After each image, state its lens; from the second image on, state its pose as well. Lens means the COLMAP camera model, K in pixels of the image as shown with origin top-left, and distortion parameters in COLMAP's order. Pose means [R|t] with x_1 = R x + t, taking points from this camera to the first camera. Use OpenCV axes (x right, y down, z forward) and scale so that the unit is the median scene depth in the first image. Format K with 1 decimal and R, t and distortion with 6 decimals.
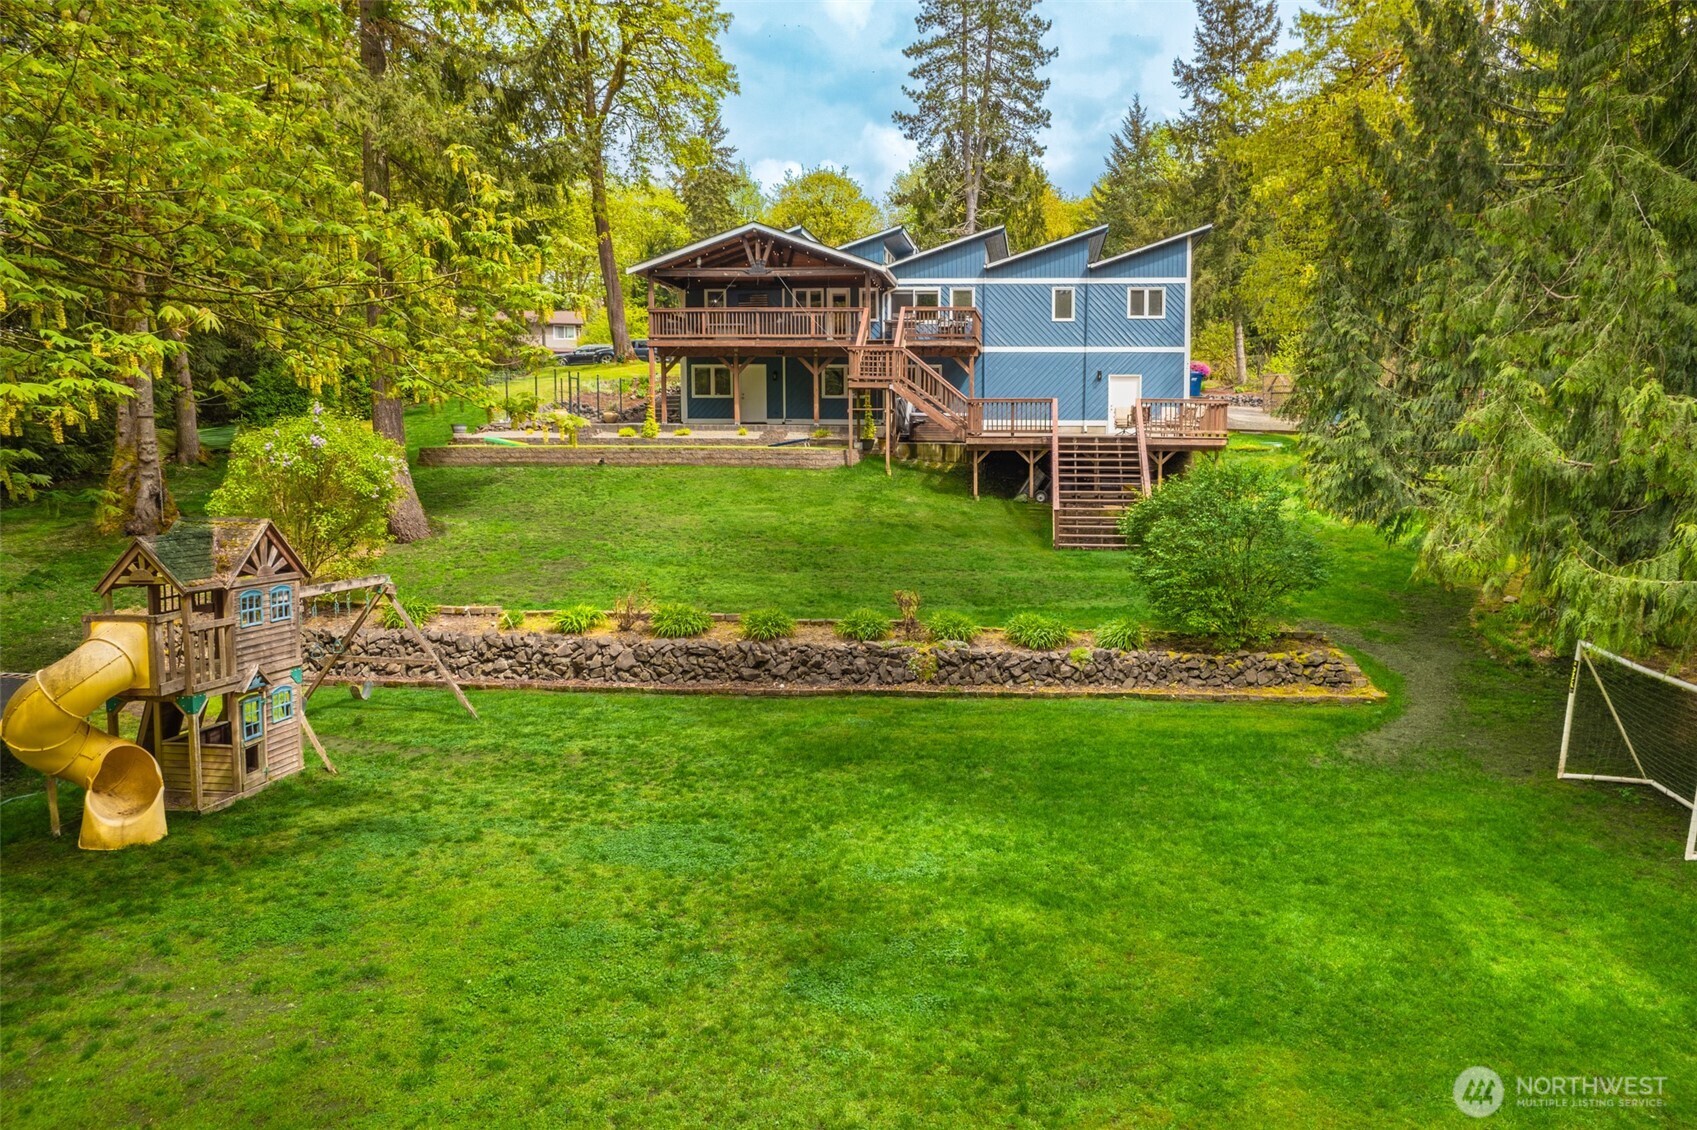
lens RADIAL K [[1106.9, 0, 933.1], [0, 1106.9, 542.5], [0, 0, 1]] dist [-0.056496, 0.026986]
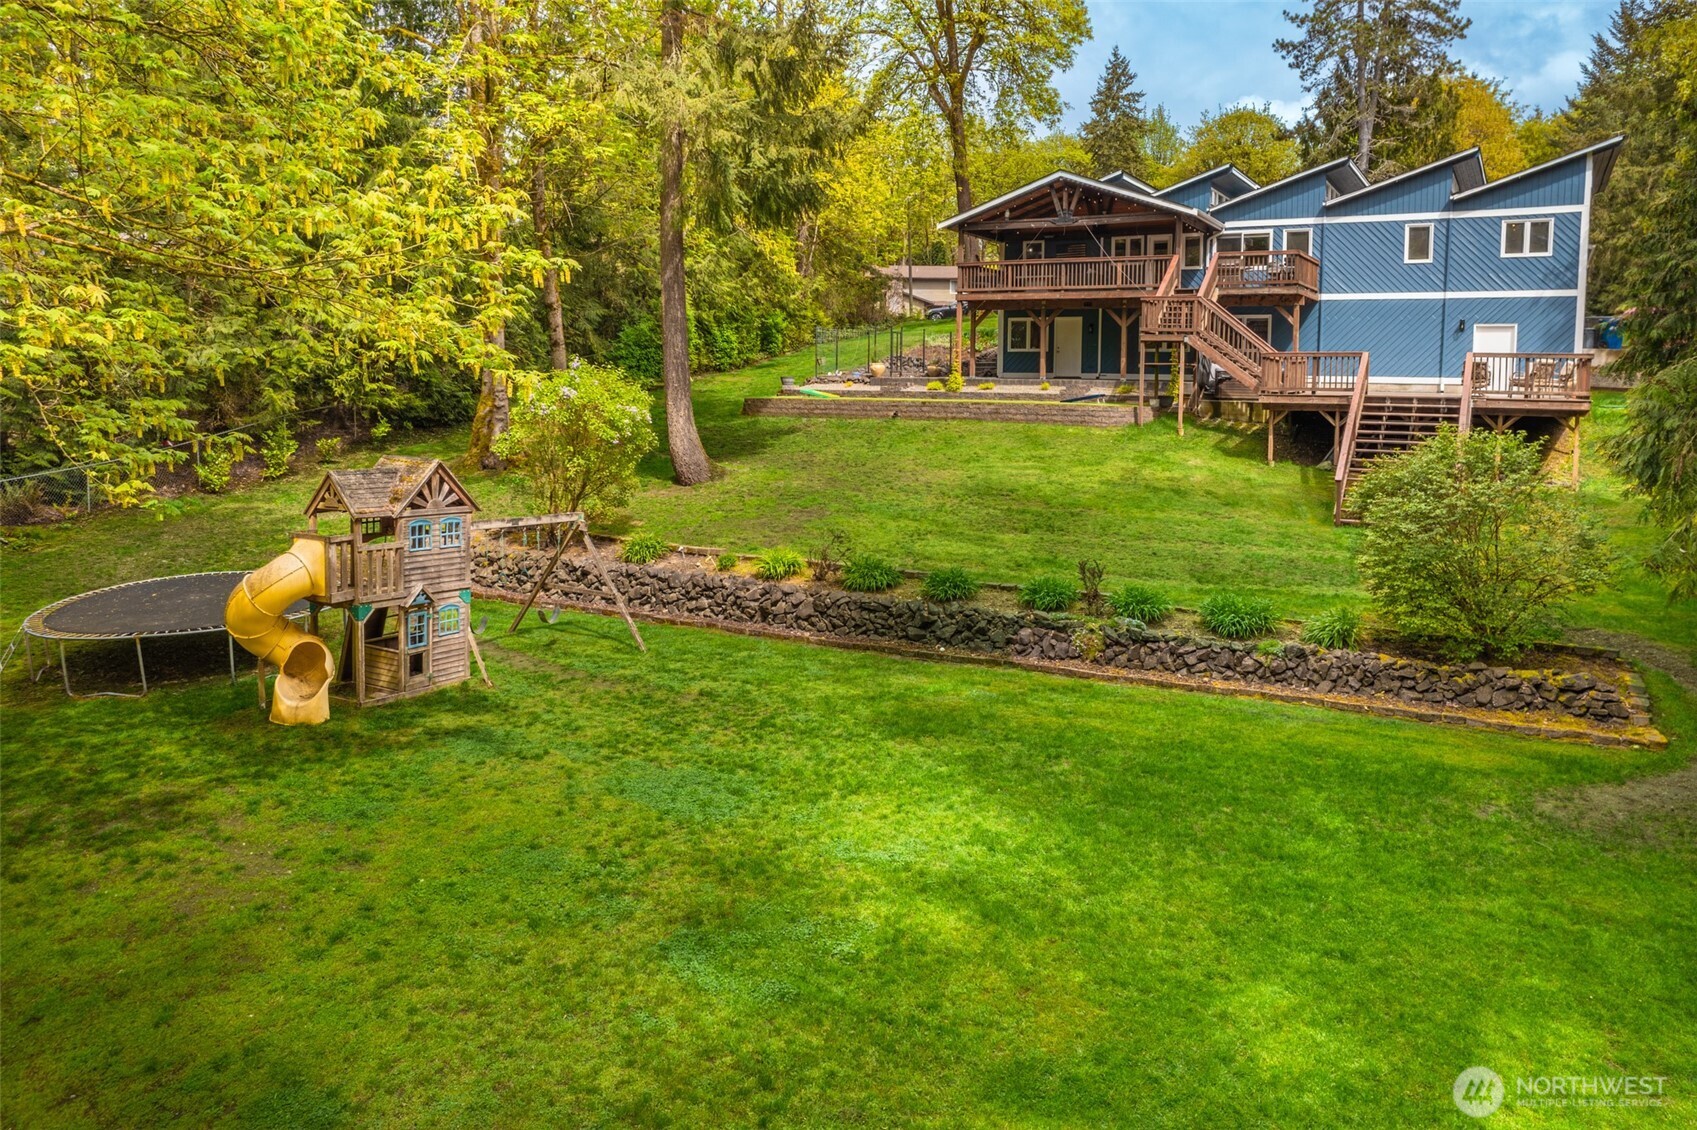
lens RADIAL K [[1135.0, 0, 870.5], [0, 1135.0, 482.1], [0, 0, 1]] dist [-0.055333, 0.033602]
pose [[0.912315, 0.042259, -0.407303, 0.192446], [-0.048097, 0.998834, -0.004100, -0.009394], [0.406655, 0.023330, 0.913284, 0.056201]]
